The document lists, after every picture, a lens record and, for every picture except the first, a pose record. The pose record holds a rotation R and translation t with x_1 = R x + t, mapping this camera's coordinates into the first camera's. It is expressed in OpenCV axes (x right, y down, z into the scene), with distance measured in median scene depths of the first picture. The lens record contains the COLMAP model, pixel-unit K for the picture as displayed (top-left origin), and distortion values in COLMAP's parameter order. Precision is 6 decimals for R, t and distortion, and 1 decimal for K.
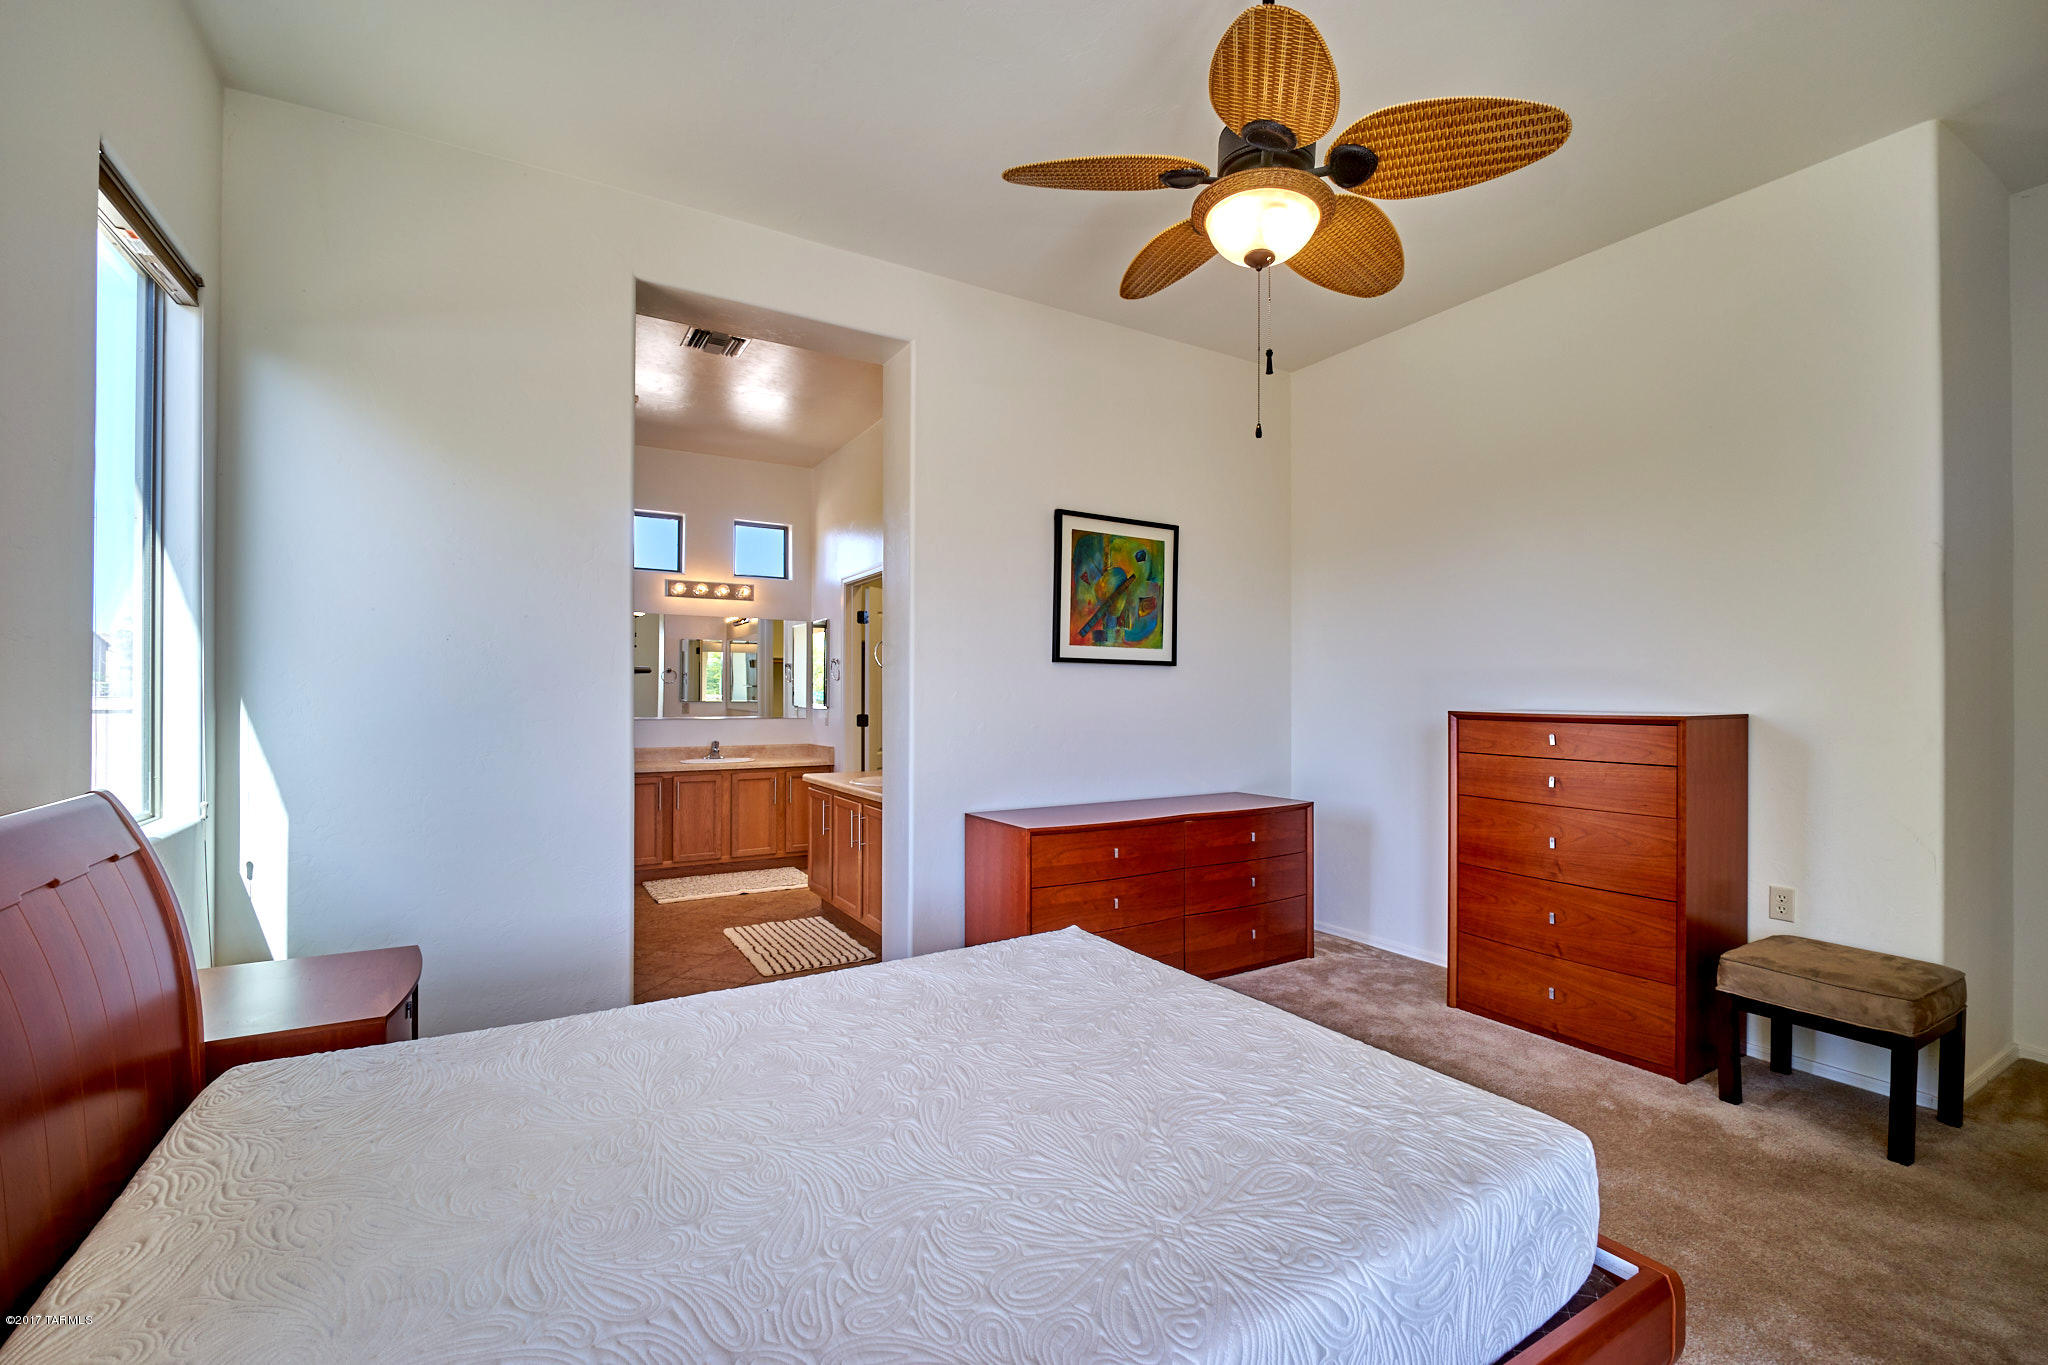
lens RADIAL K [[880.2, 0, 1026.1], [0, 880.2, 689.4], [0, 0, 1]] dist [-0.007935, -0.000420]
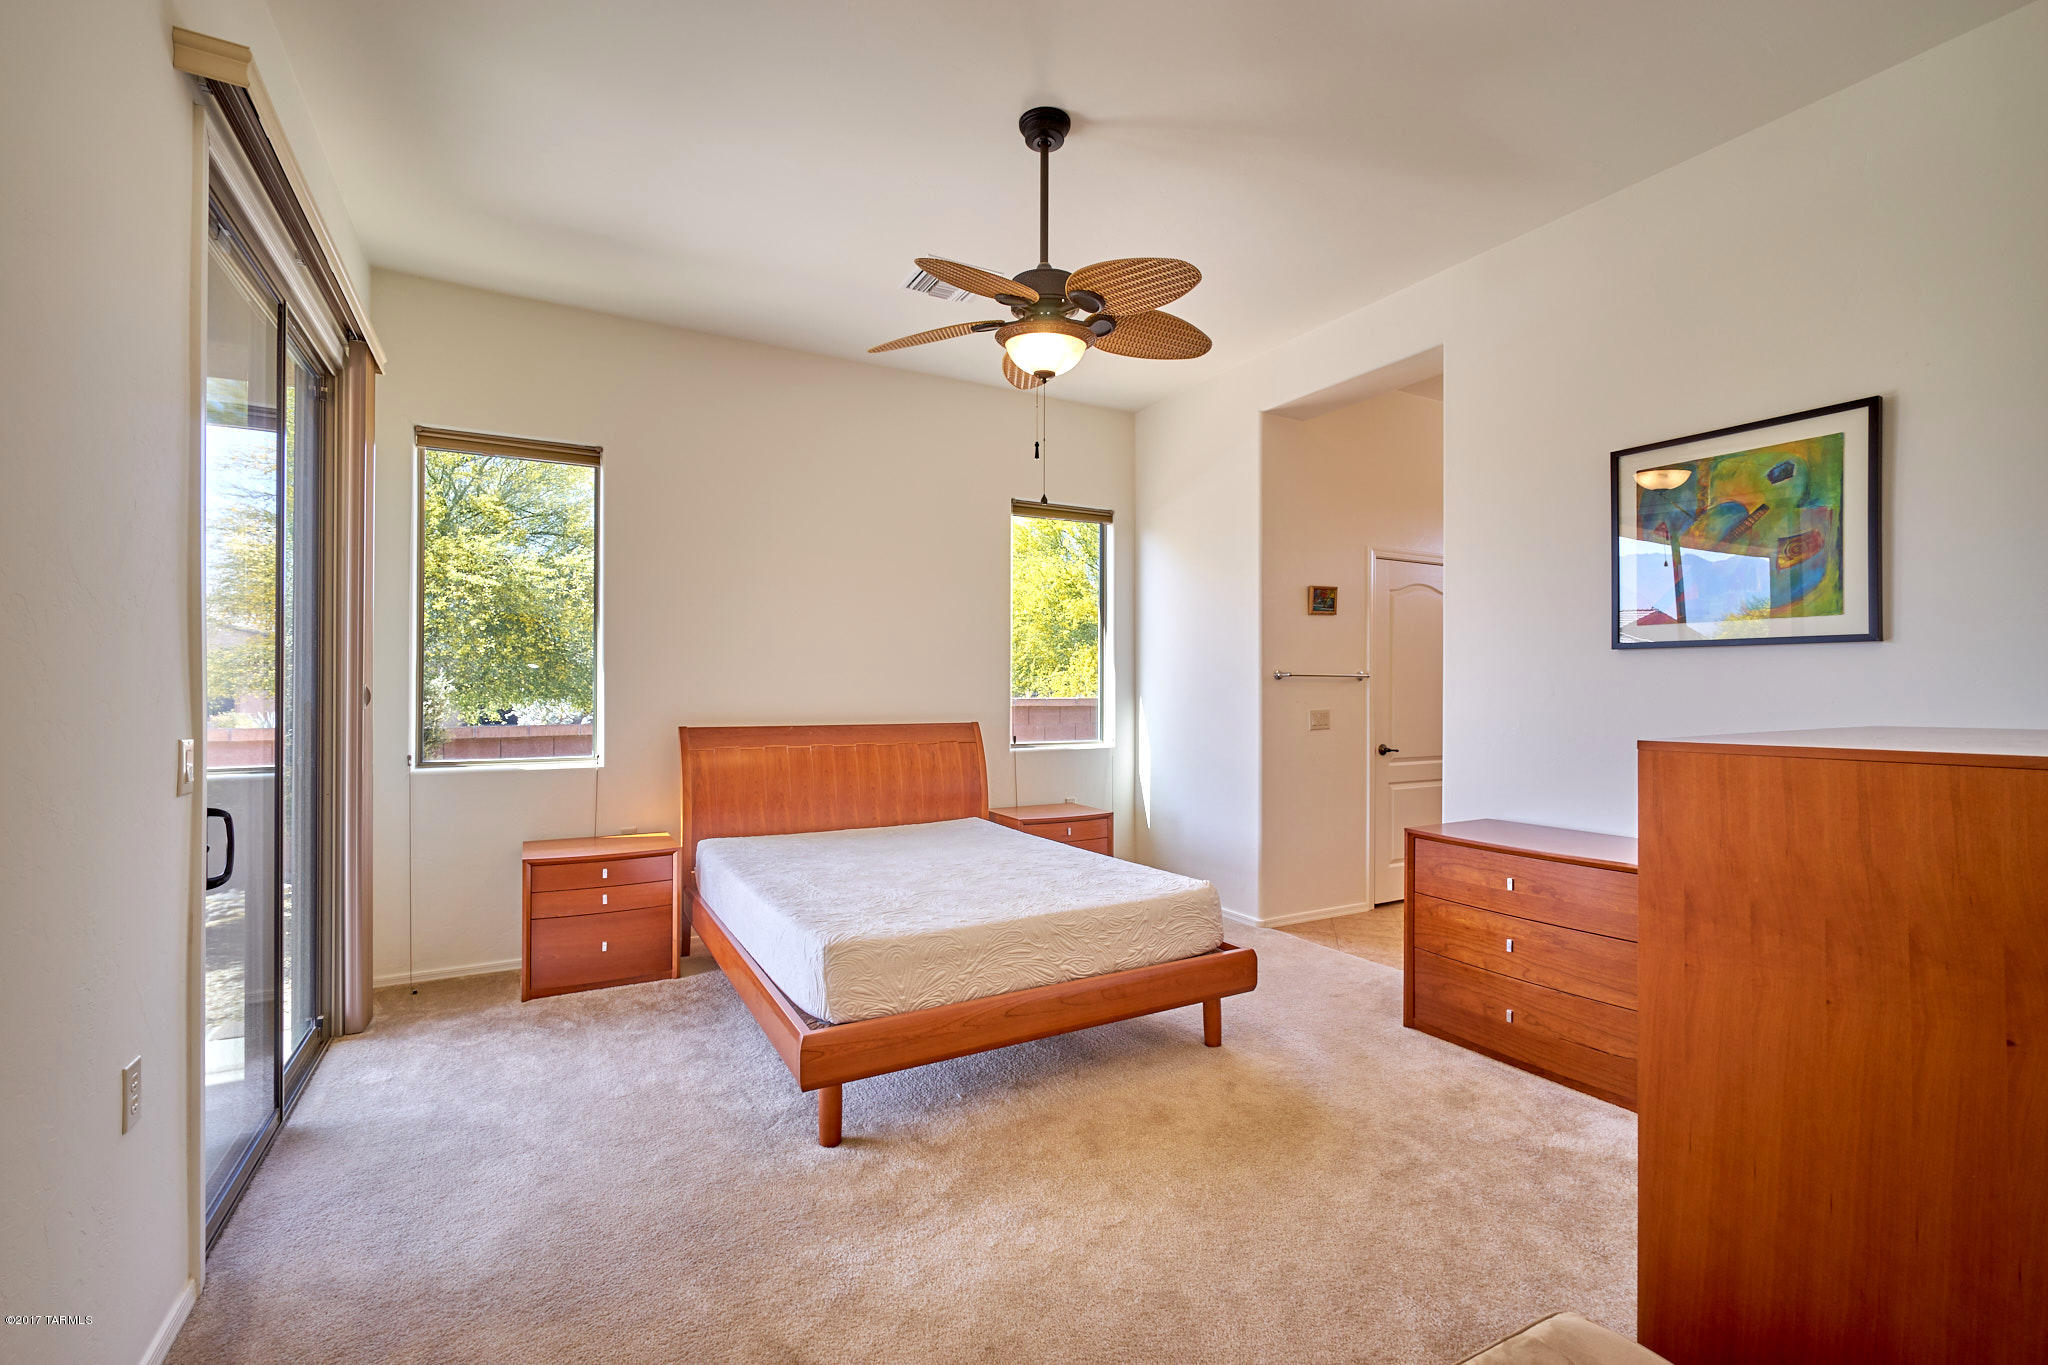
lens RADIAL K [[880.2, 0, 1026.1], [0, 880.2, 689.4], [0, 0, 1]] dist [-0.007935, -0.000420]
pose [[-0.034648, -0.006458, -0.999379, 0.775492], [0.002589, 0.999975, -0.006552, 0.007233], [0.999396, -0.002814, -0.034630, 0.478296]]
